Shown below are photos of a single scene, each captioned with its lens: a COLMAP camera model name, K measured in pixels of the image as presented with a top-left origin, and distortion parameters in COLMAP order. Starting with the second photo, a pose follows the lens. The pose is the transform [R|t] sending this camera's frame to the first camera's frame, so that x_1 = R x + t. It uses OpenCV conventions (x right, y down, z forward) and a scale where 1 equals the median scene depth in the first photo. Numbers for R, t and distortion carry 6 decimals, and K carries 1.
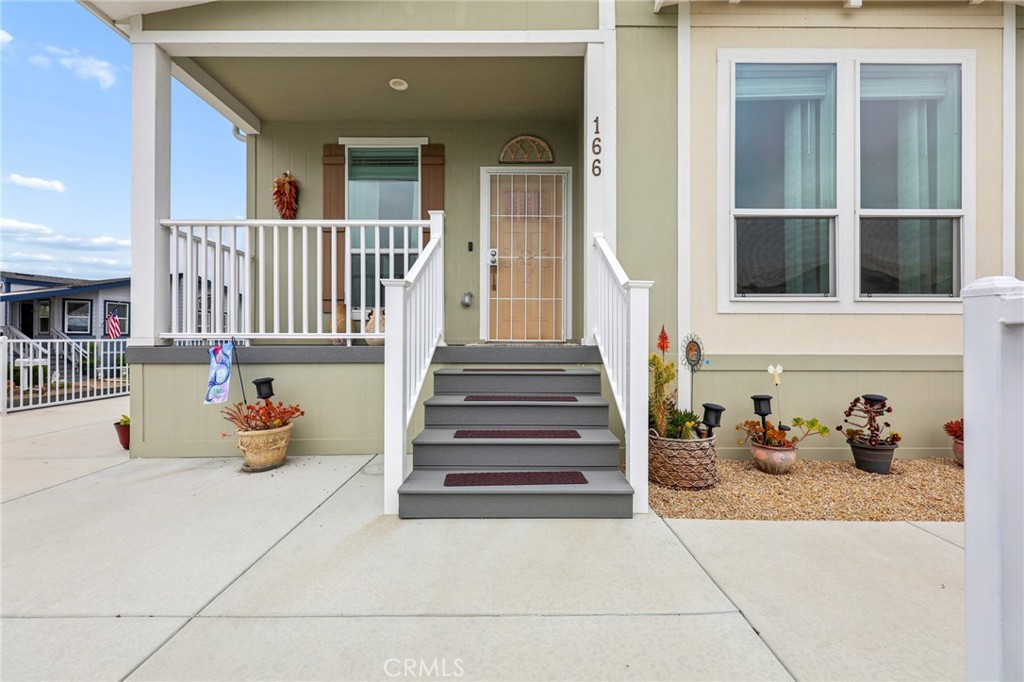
lens RADIAL K [[409.6, 0, 514.5], [0, 409.6, 336.8], [0, 0, 1]] dist [-0.001706, 0.000687]
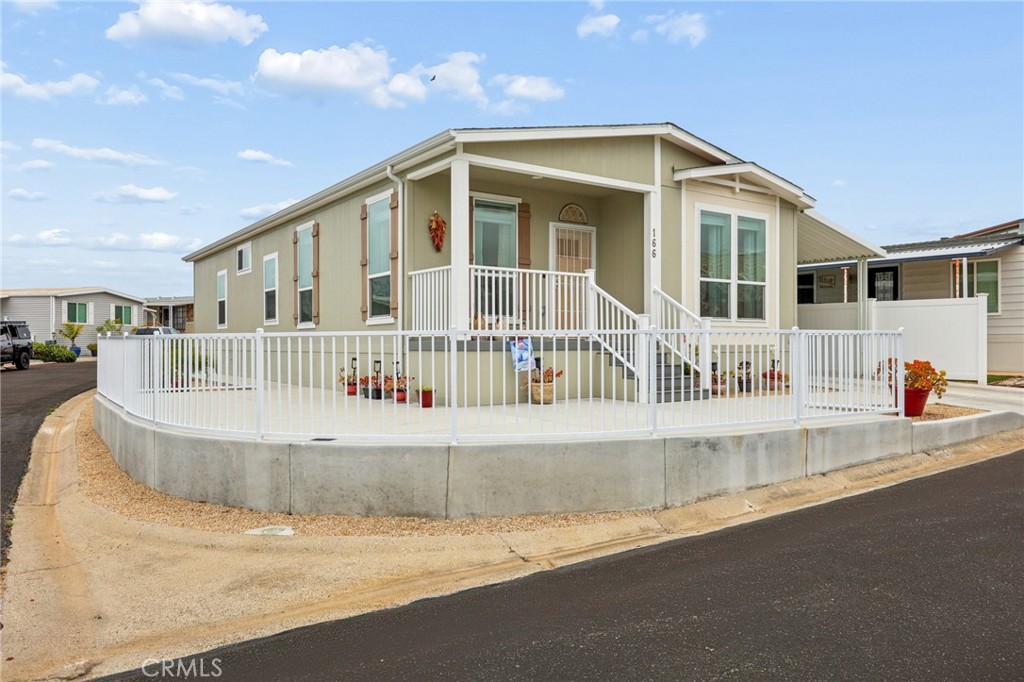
lens RADIAL K [[730.4, 0, 501.2], [0, 730.4, 325.1], [0, 0, 1]] dist [-0.020798, 0.010547]
pose [[0.827503, 0.012722, 0.561318, -2.408369], [-0.005700, 0.999882, -0.014259, 0.001160], [-0.561433, 0.008600, 0.827478, -1.542400]]
